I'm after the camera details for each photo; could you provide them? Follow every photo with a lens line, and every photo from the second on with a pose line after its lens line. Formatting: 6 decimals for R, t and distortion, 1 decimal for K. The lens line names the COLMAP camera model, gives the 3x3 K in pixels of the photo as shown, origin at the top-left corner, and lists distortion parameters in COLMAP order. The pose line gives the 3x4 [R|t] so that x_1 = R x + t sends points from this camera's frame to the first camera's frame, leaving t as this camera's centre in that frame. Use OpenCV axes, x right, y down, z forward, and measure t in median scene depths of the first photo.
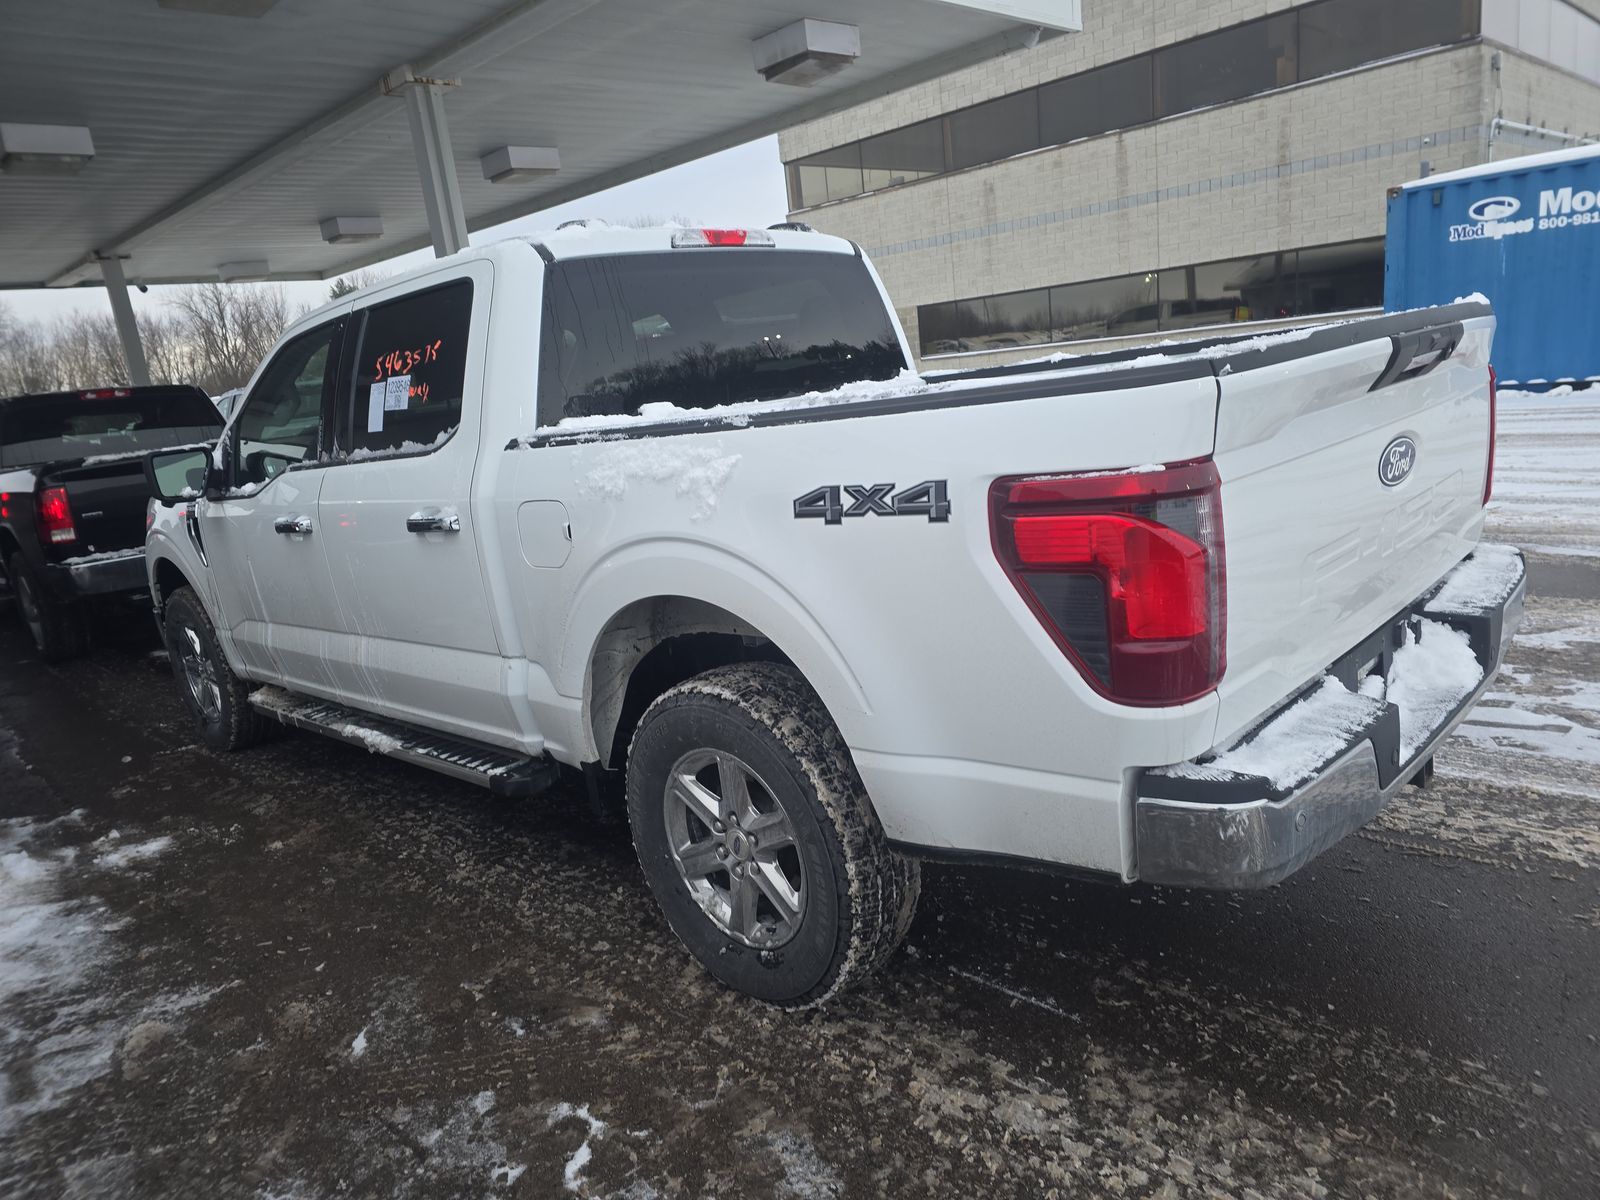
lens RADIAL K [[1075.6, 0, 799.4], [0, 1075.6, 605.2], [0, 0, 1]] dist [0.064334, -0.050982]
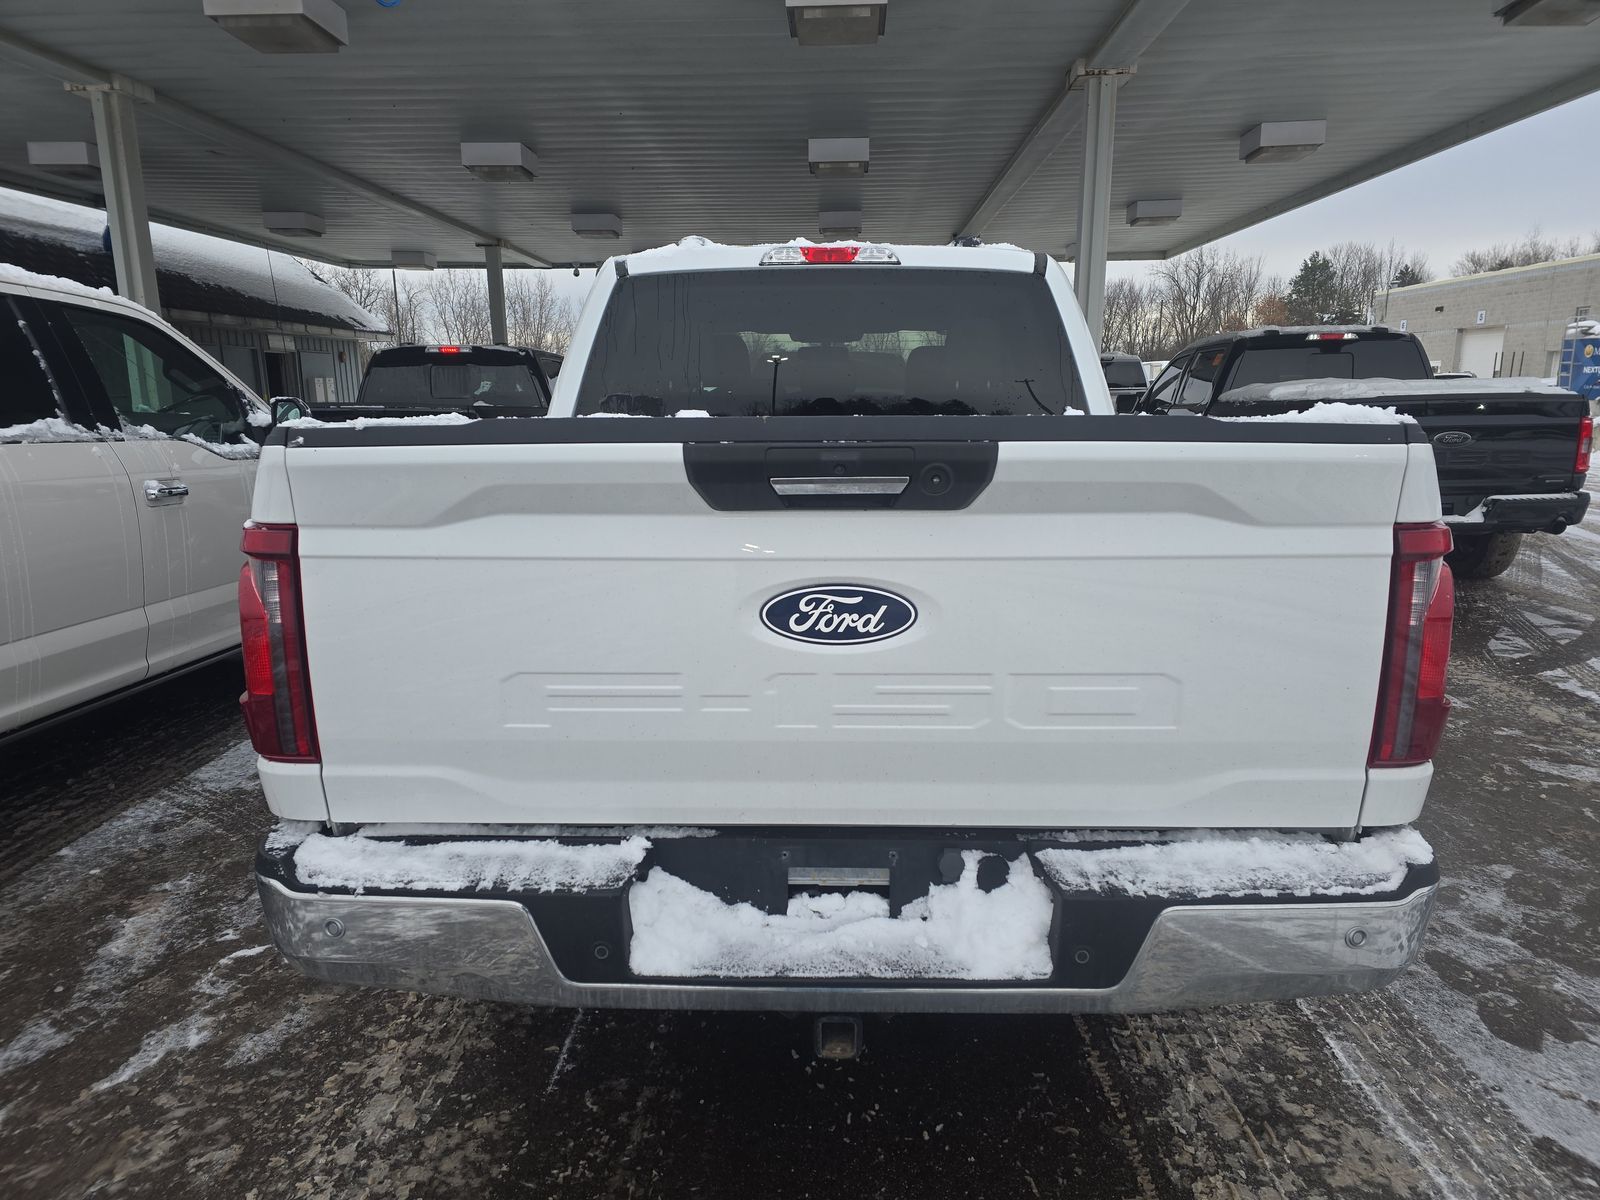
lens RADIAL K [[1075.6, 0, 810.4], [0, 1075.6, 603.8], [0, 0, 1]] dist [0.064334, -0.050982]
pose [[0.667894, 0.252057, -0.700275, 0.909765], [-0.235353, 0.964151, 0.122567, -0.194988], [0.706064, 0.082950, 0.703273, 0.415758]]
